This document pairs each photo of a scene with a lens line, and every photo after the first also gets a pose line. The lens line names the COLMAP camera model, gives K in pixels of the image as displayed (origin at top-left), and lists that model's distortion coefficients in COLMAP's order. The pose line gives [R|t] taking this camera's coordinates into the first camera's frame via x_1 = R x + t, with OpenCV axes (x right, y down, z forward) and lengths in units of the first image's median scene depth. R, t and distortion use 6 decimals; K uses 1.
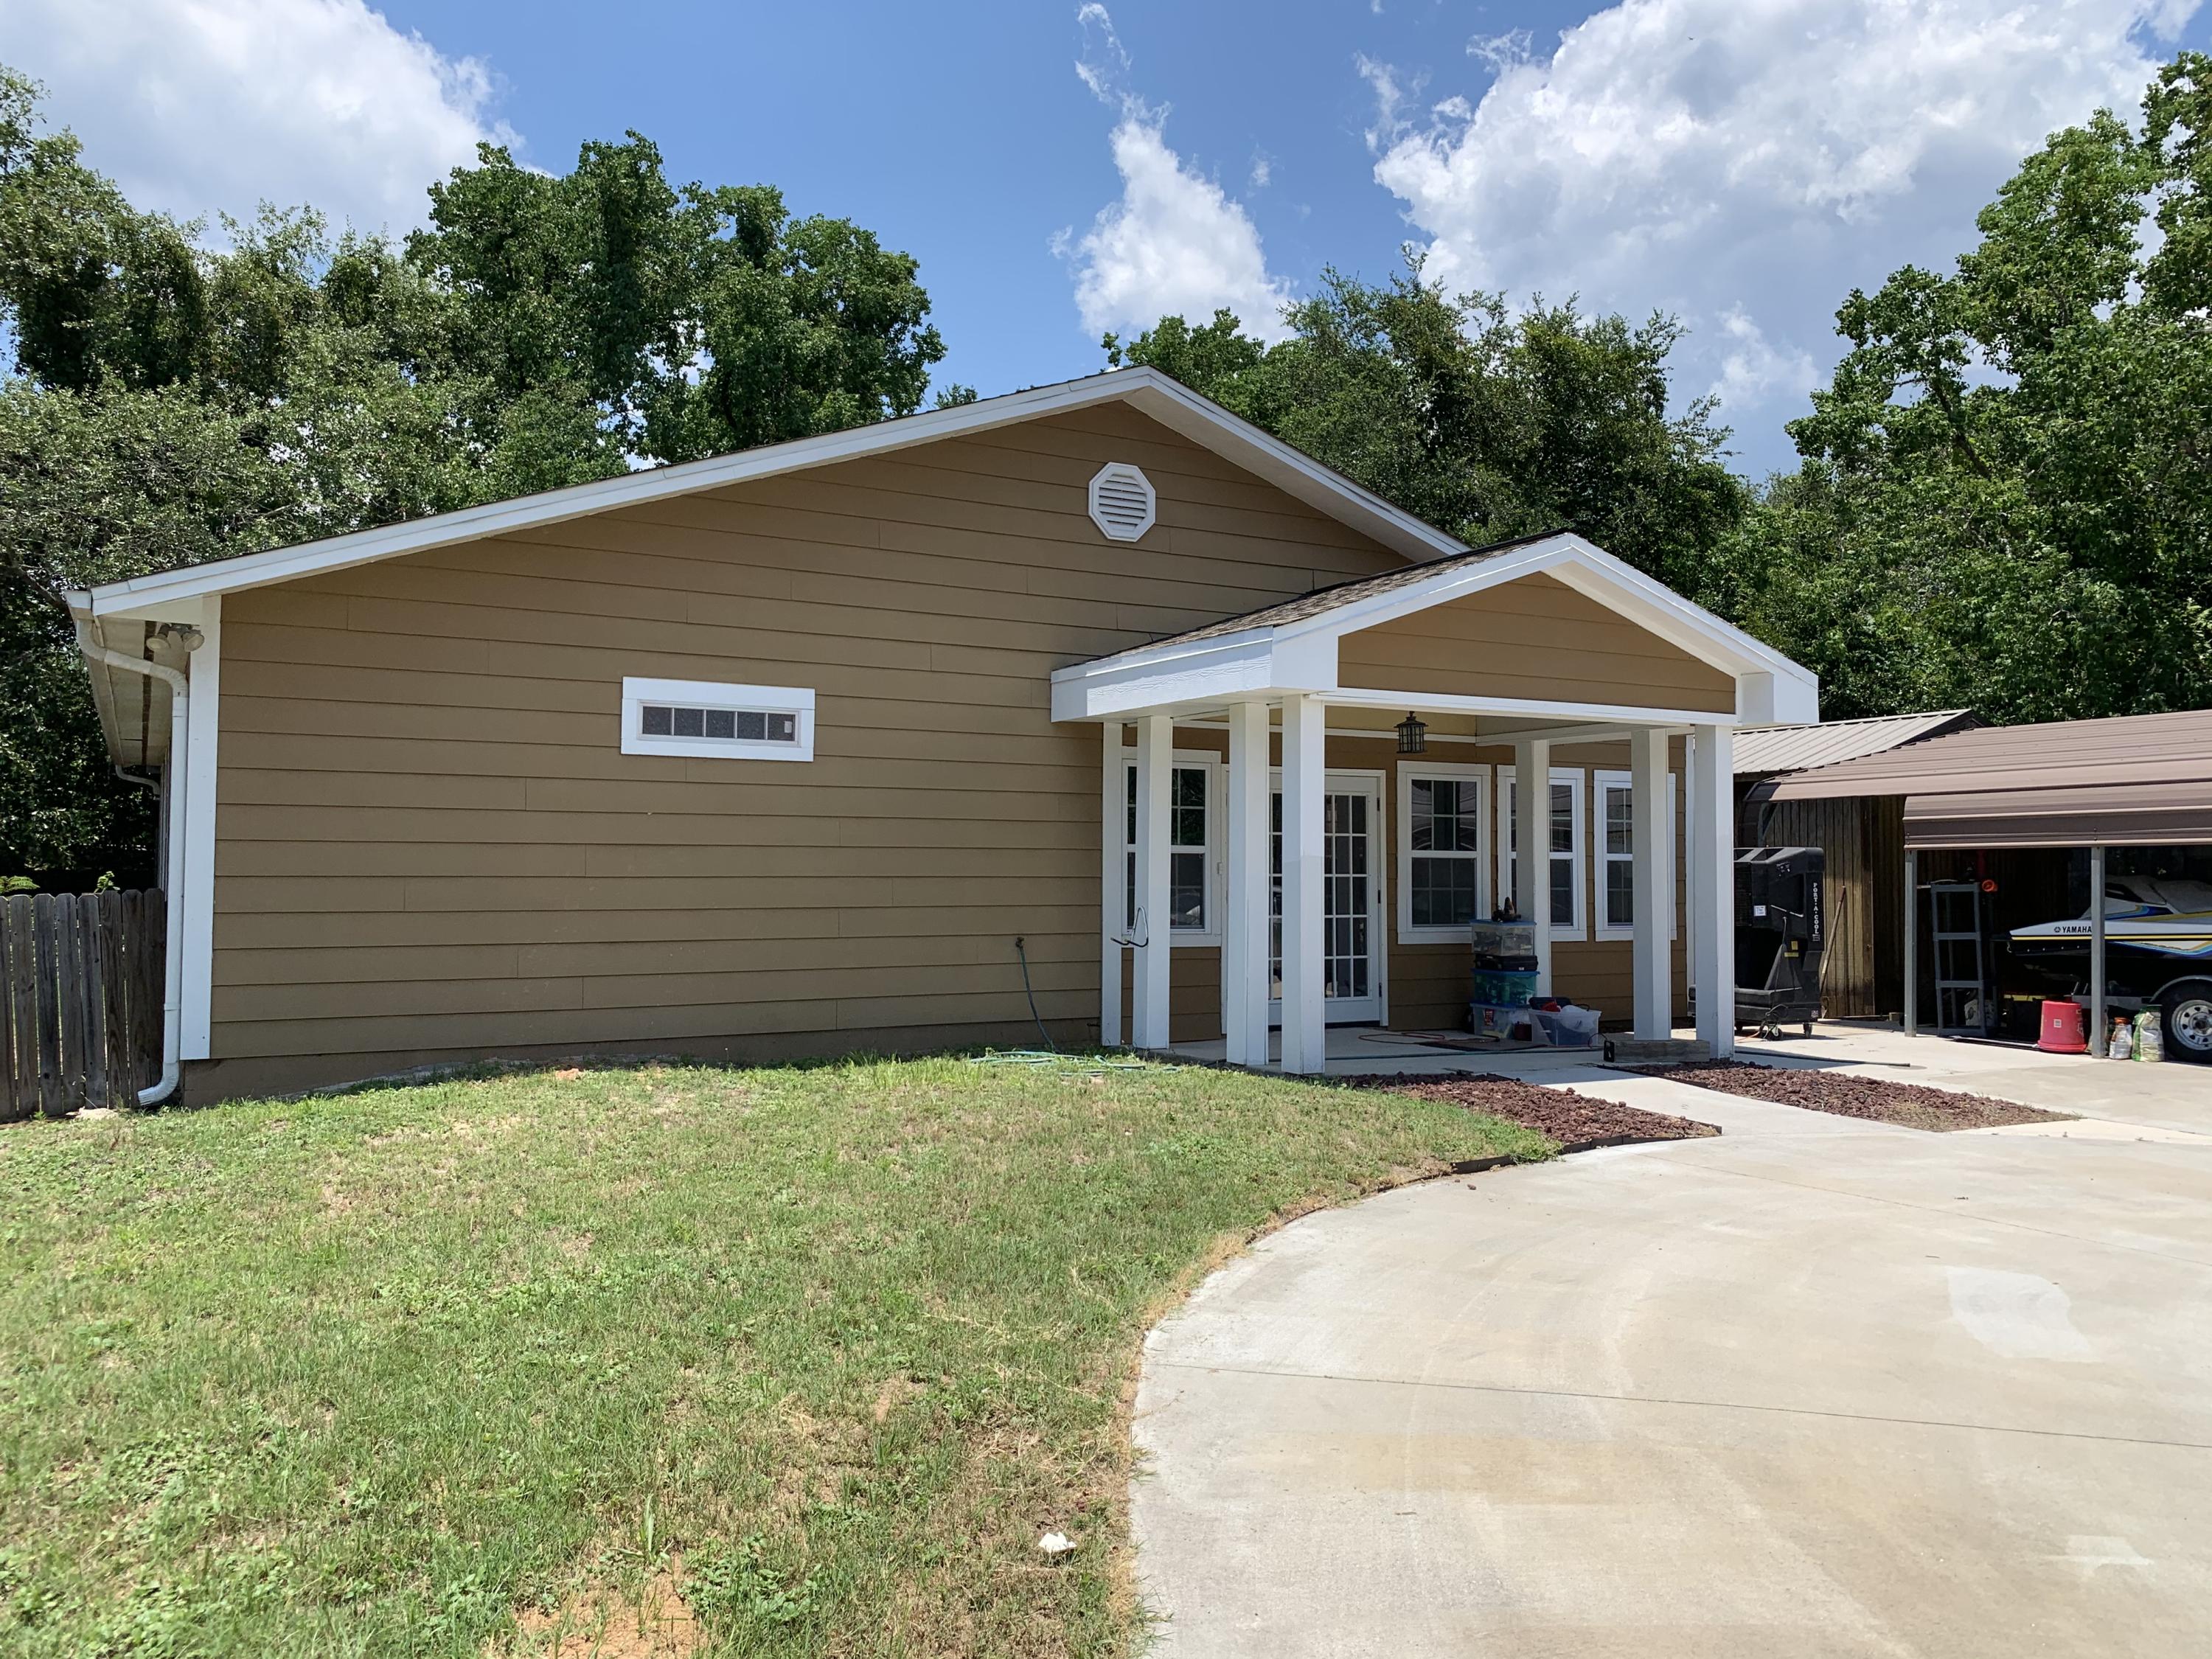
lens RADIAL K [[1715.5, 0, 1106.0], [0, 1715.5, 829.5], [0, 0, 1]] dist [0.030695, 0.004334]
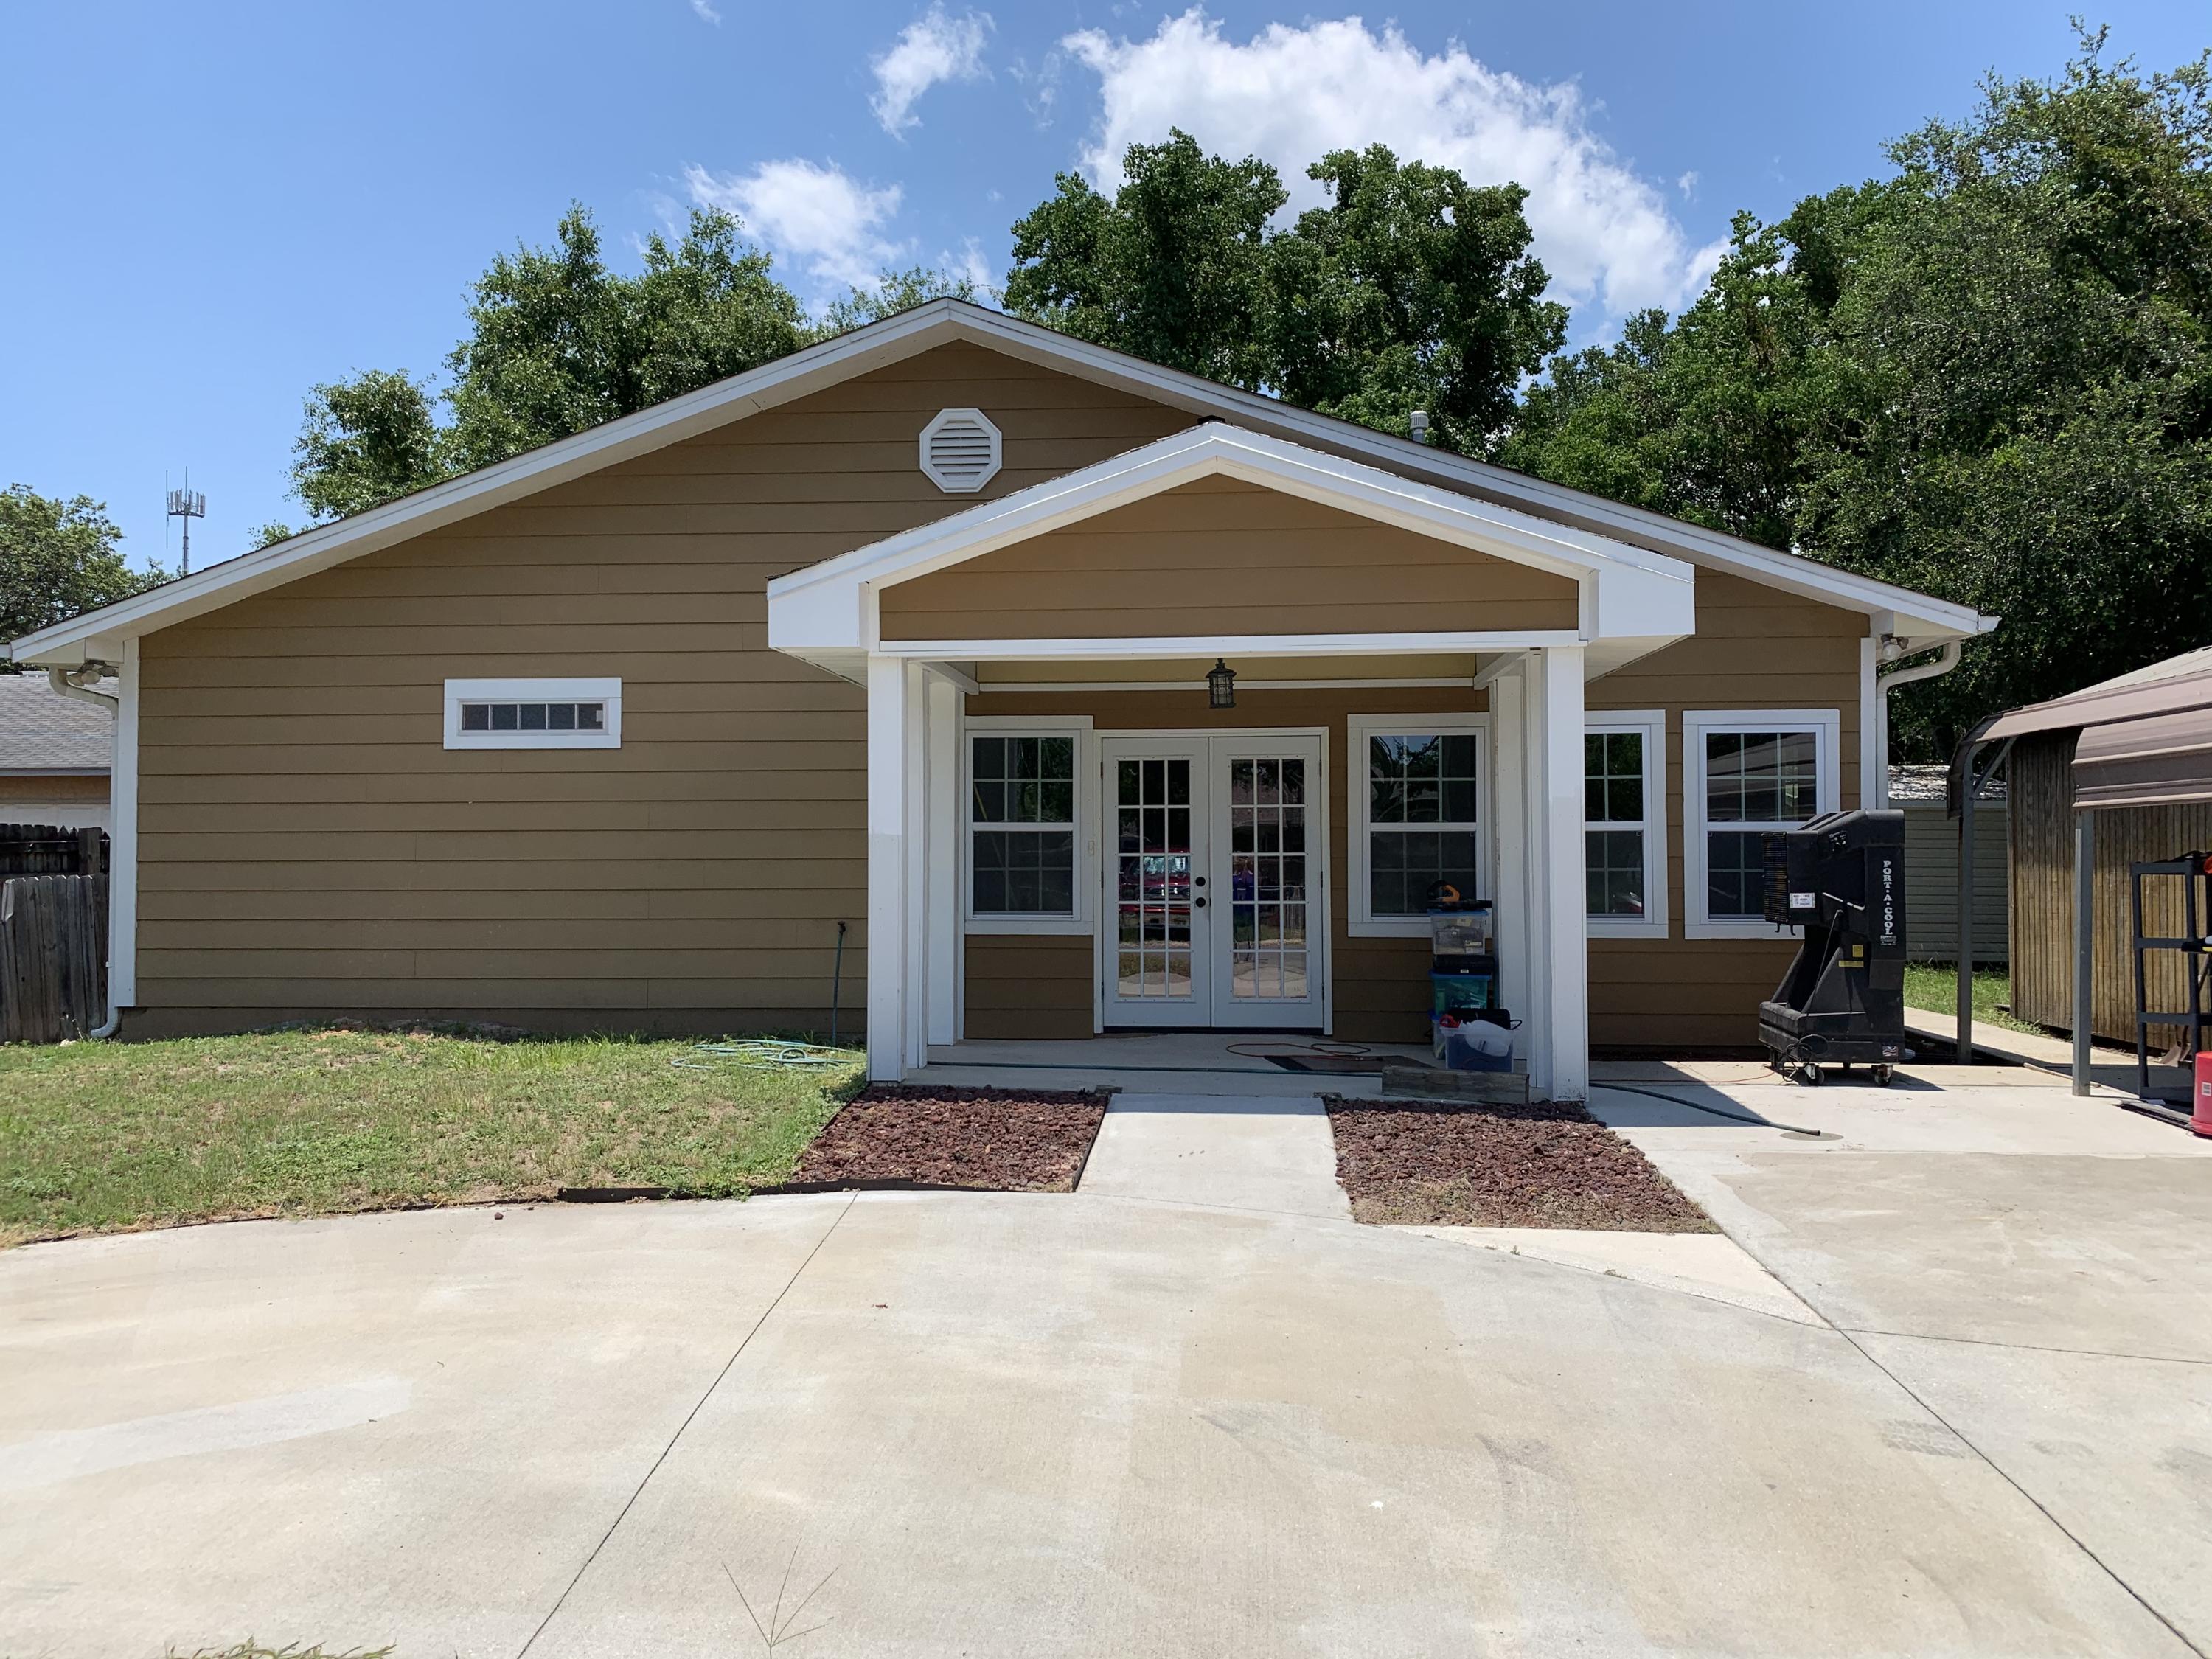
lens RADIAL K [[1715.8, 0, 1106.0], [0, 1715.8, 829.5], [0, 0, 1]] dist [0.008630, -0.003883]
pose [[0.825594, -0.013432, -0.564105, 0.652700], [0.021548, 0.999738, 0.007731, 0.007787], [0.563854, -0.018538, 0.825667, 0.310640]]
